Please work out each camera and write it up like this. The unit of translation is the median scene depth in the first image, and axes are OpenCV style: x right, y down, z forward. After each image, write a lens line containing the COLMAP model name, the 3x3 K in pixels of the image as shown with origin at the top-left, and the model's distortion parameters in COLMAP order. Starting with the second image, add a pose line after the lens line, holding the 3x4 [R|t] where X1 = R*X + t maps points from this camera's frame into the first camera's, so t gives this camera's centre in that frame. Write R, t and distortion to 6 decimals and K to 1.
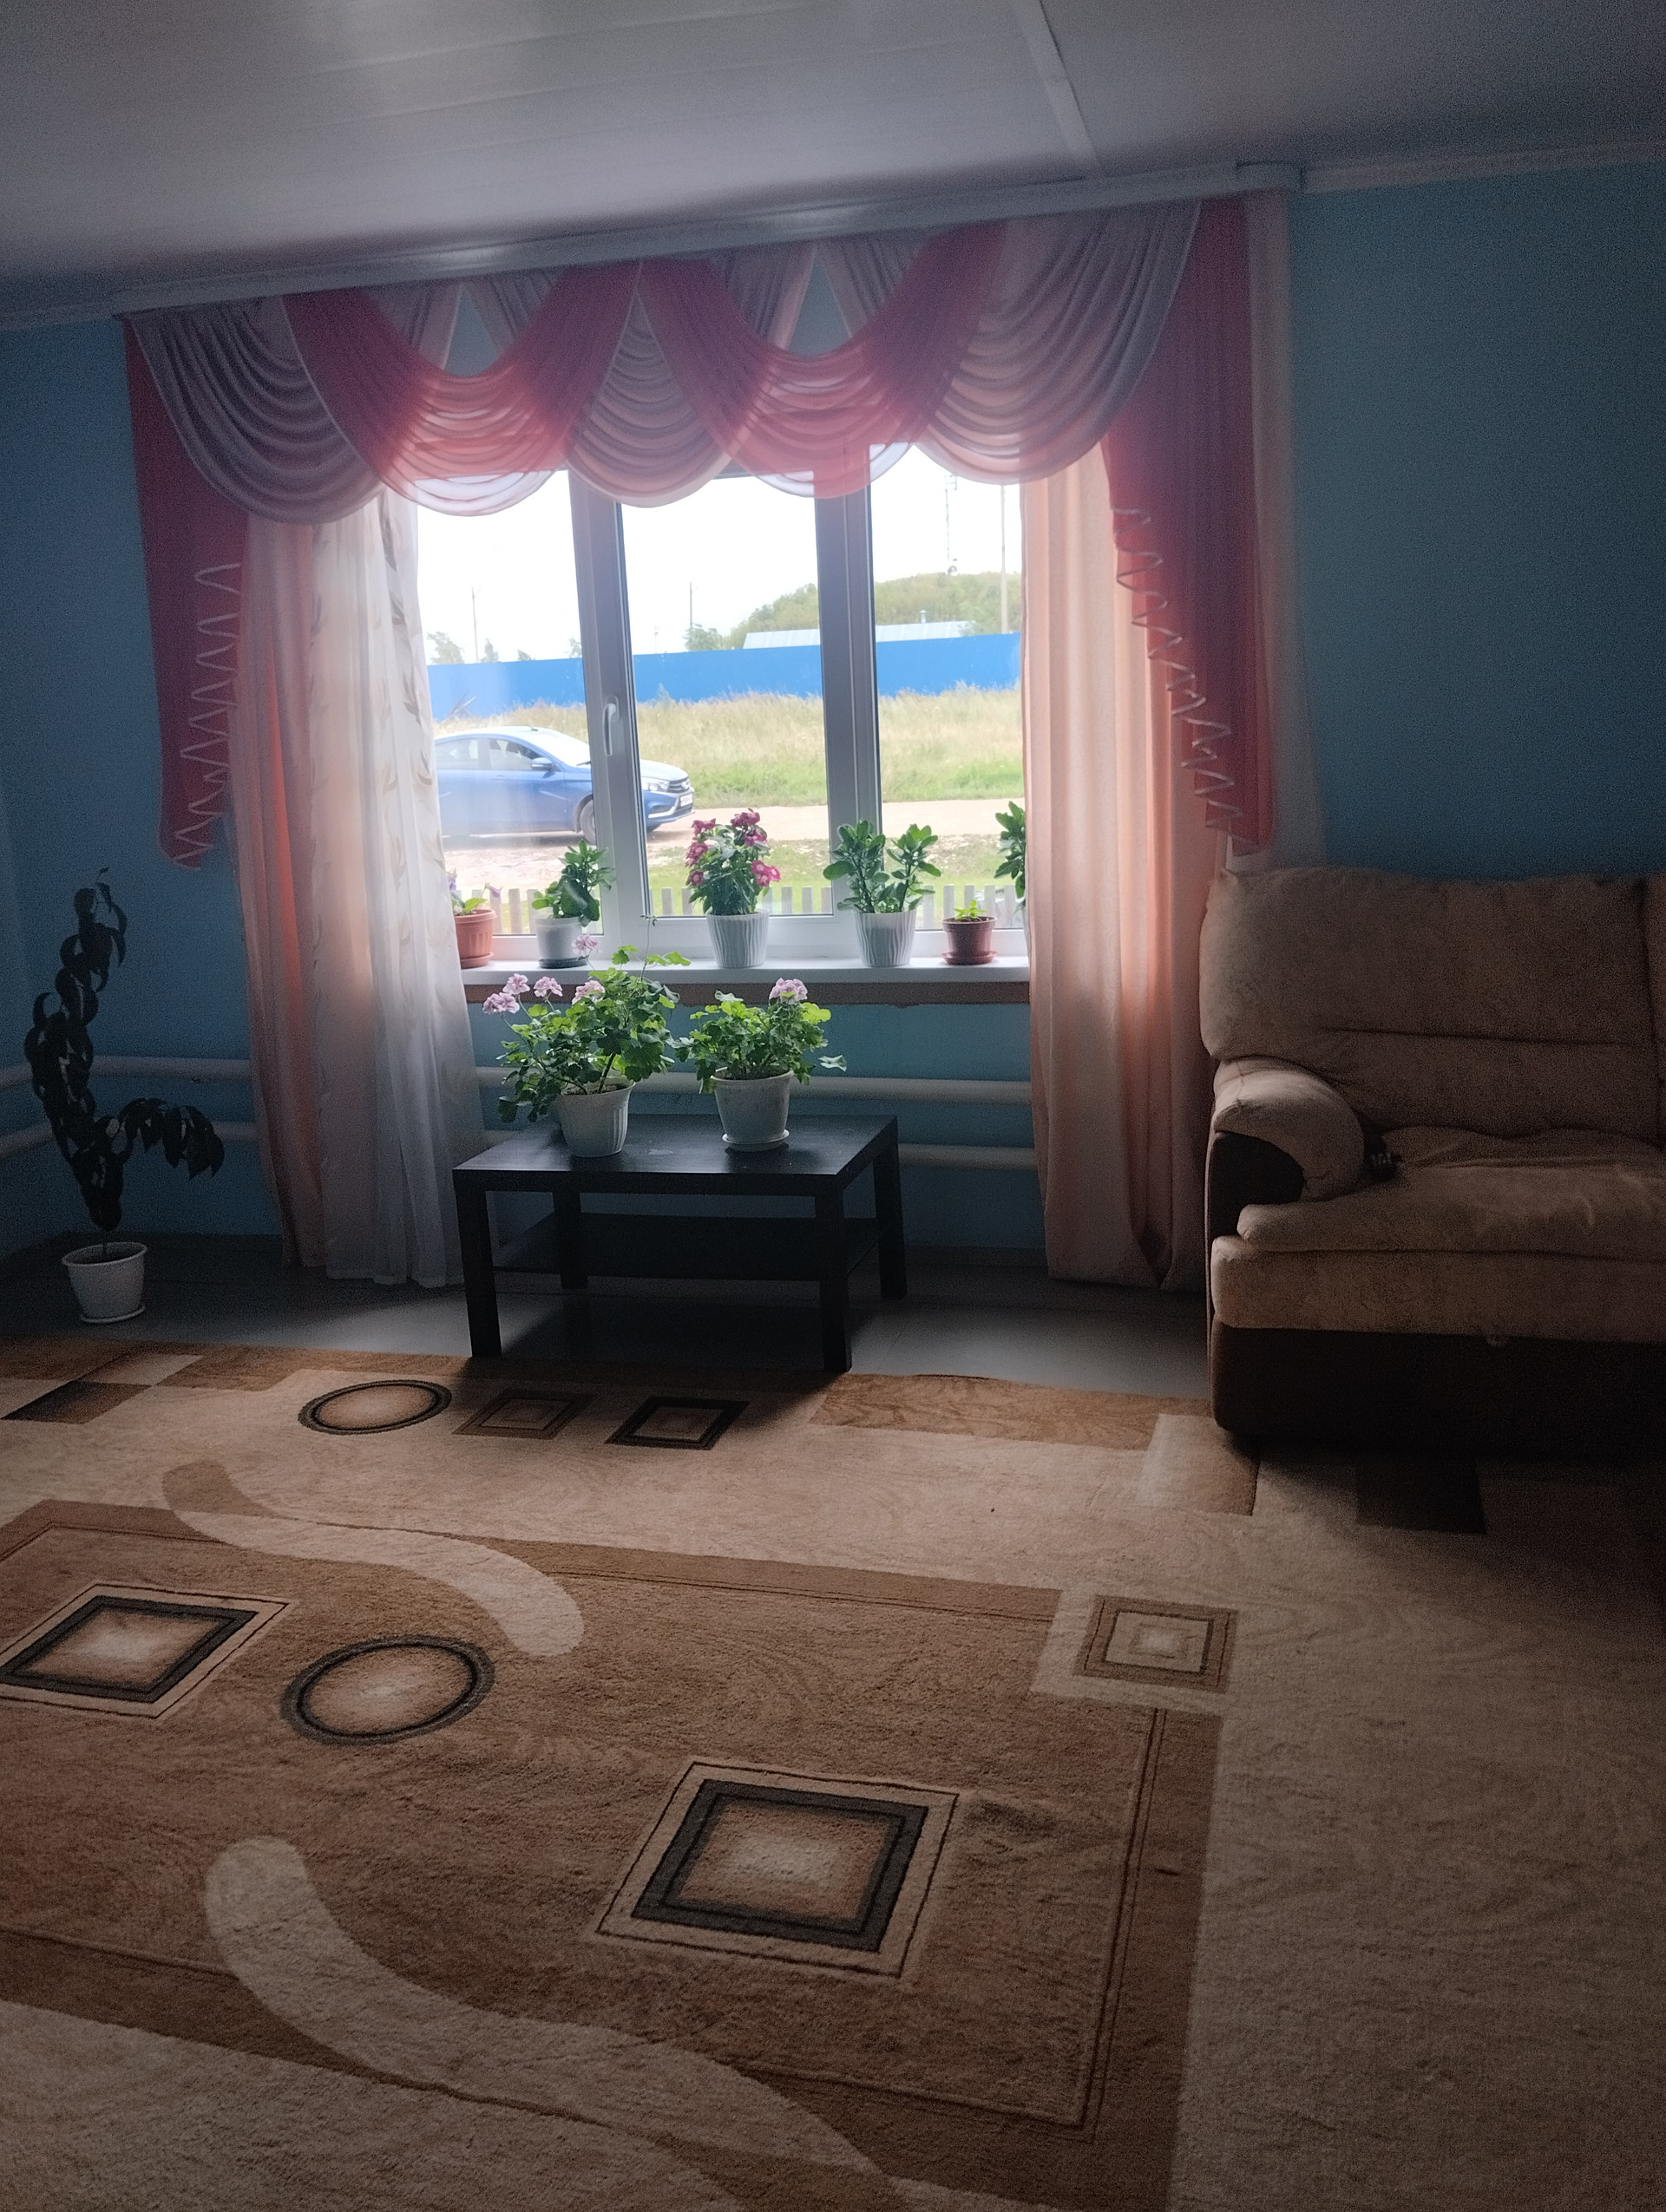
lens RADIAL K [[1864.3, 0, 840.7], [0, 1864.3, 1105.0], [0, 0, 1]] dist [0.097215, -0.186432]
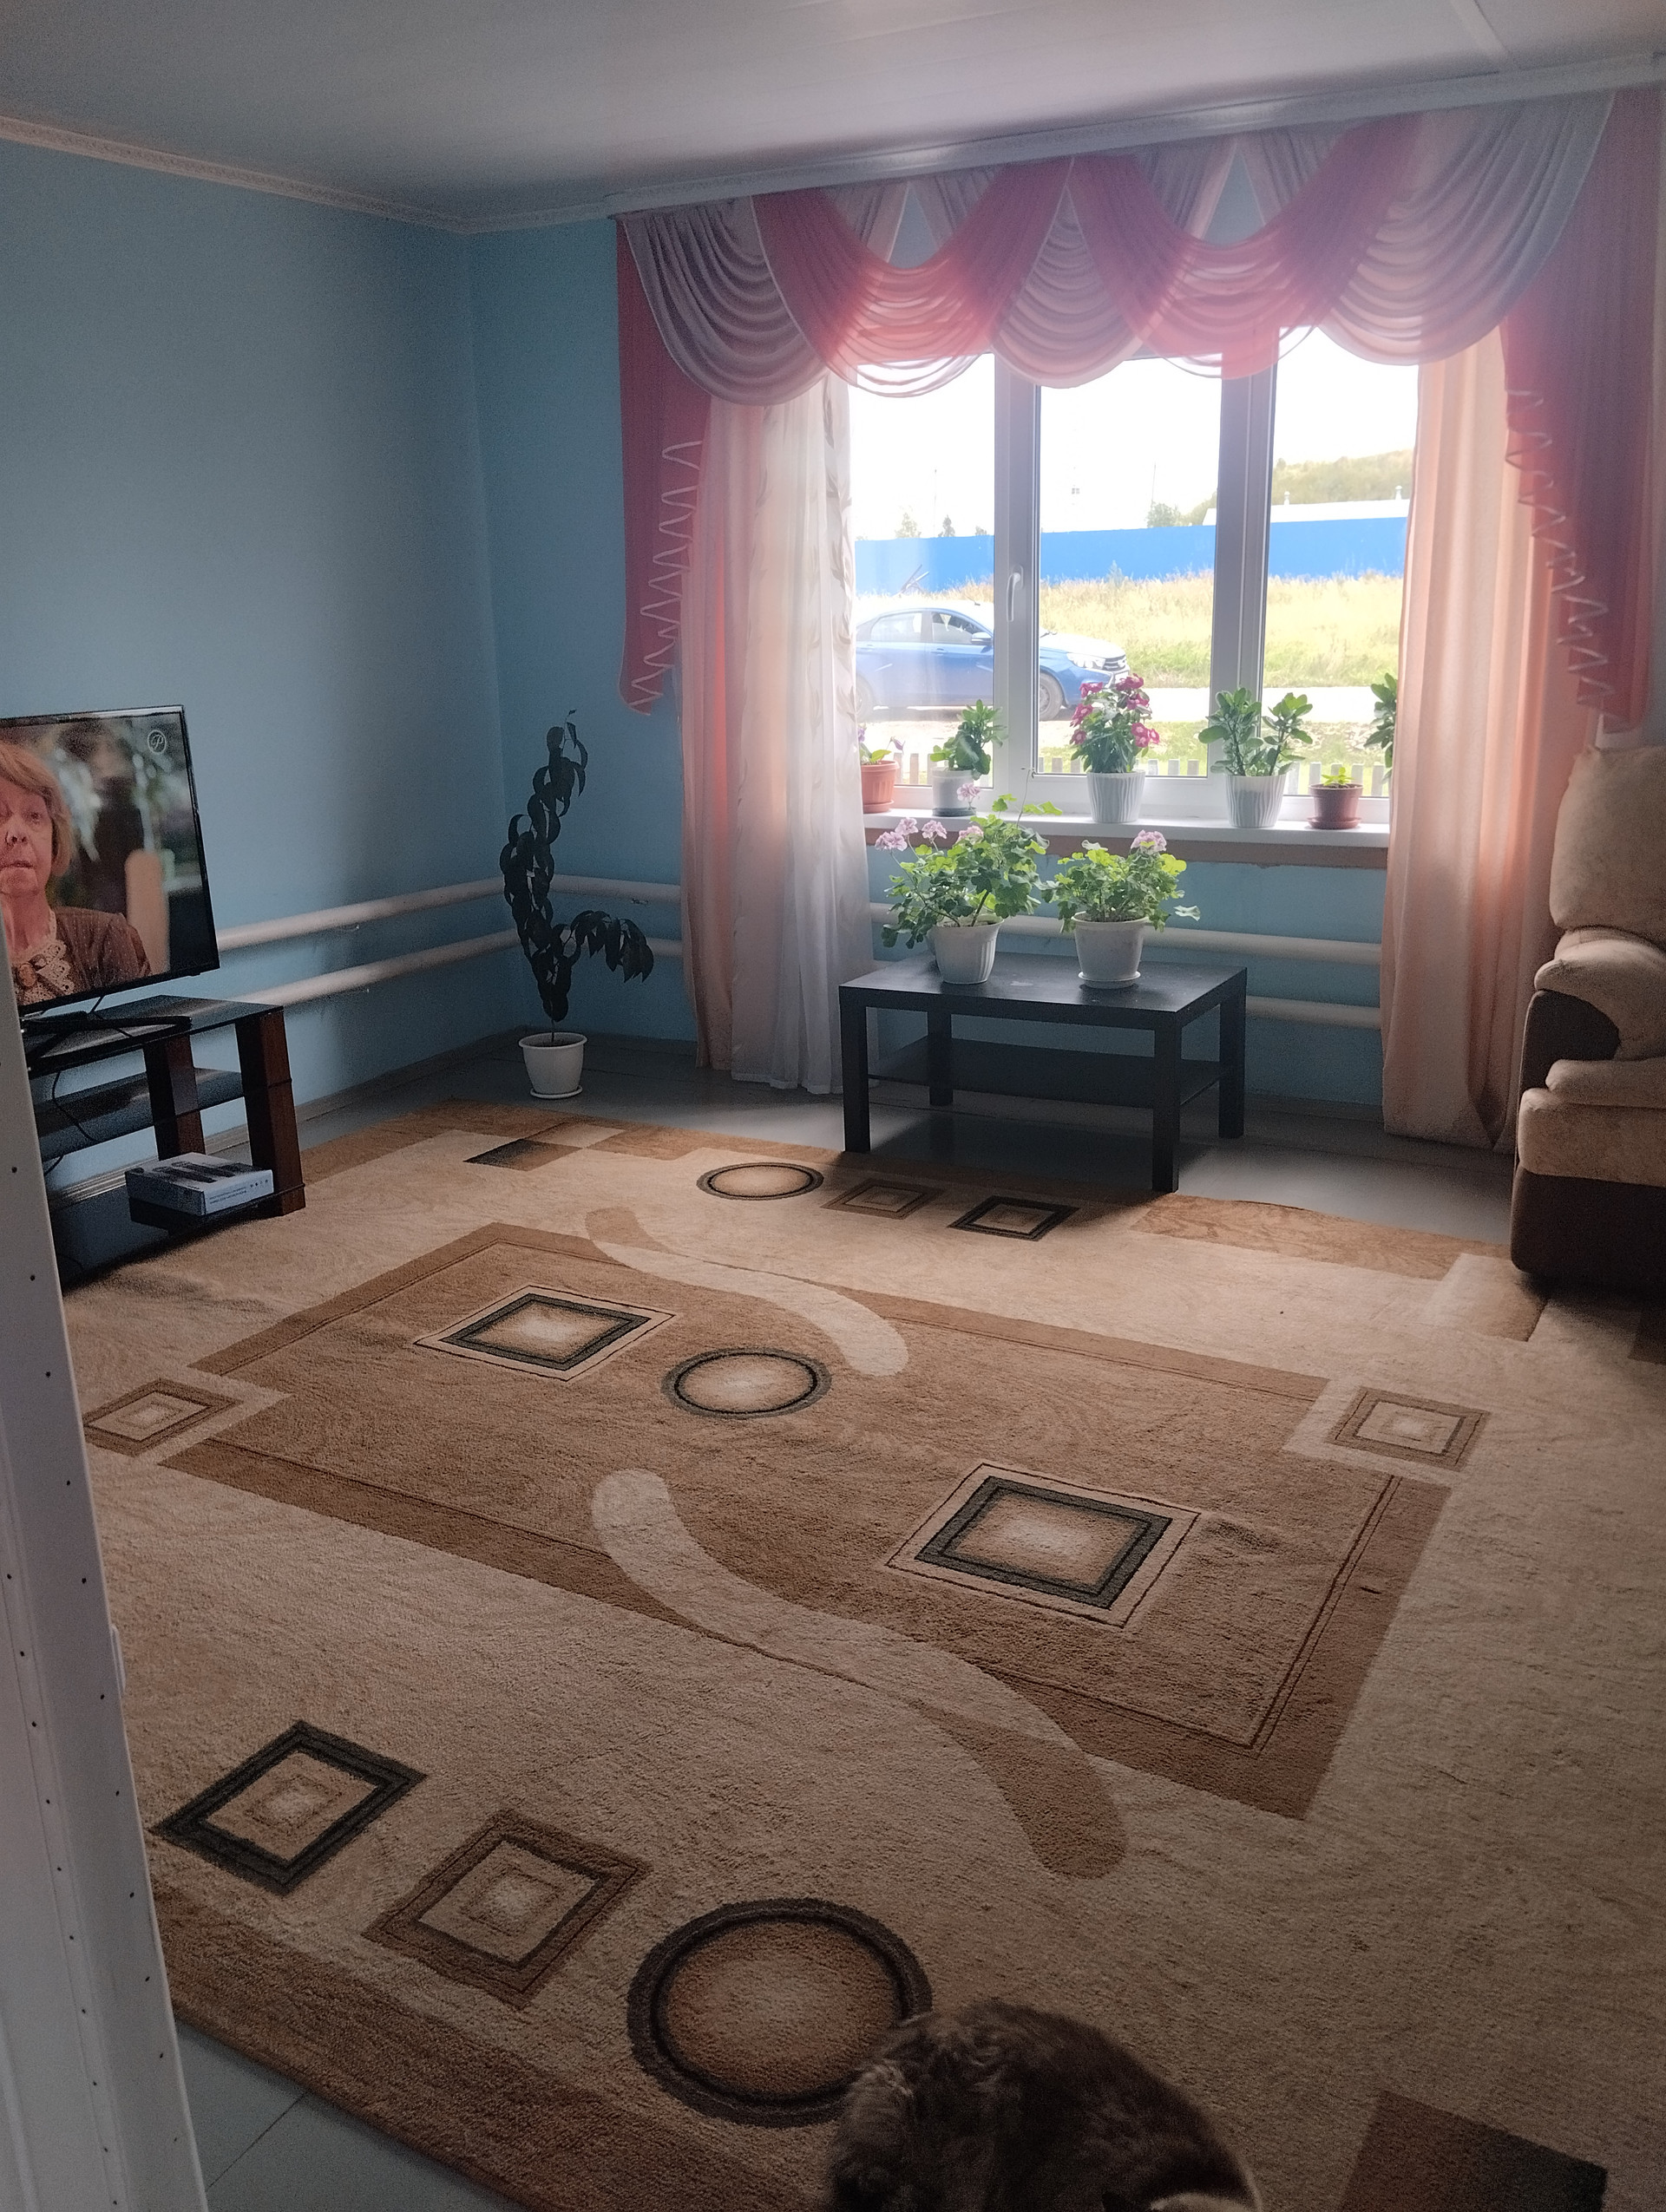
lens RADIAL K [[1864.3, 0, 833.1], [0, 1864.3, 1093.8], [0, 0, 1]] dist [0.097215, -0.186432]
pose [[0.971267, 0.083036, -0.223037, 0.049007], [-0.070655, 0.995513, 0.062943, 0.029400], [0.227262, -0.045376, 0.972776, -0.111886]]
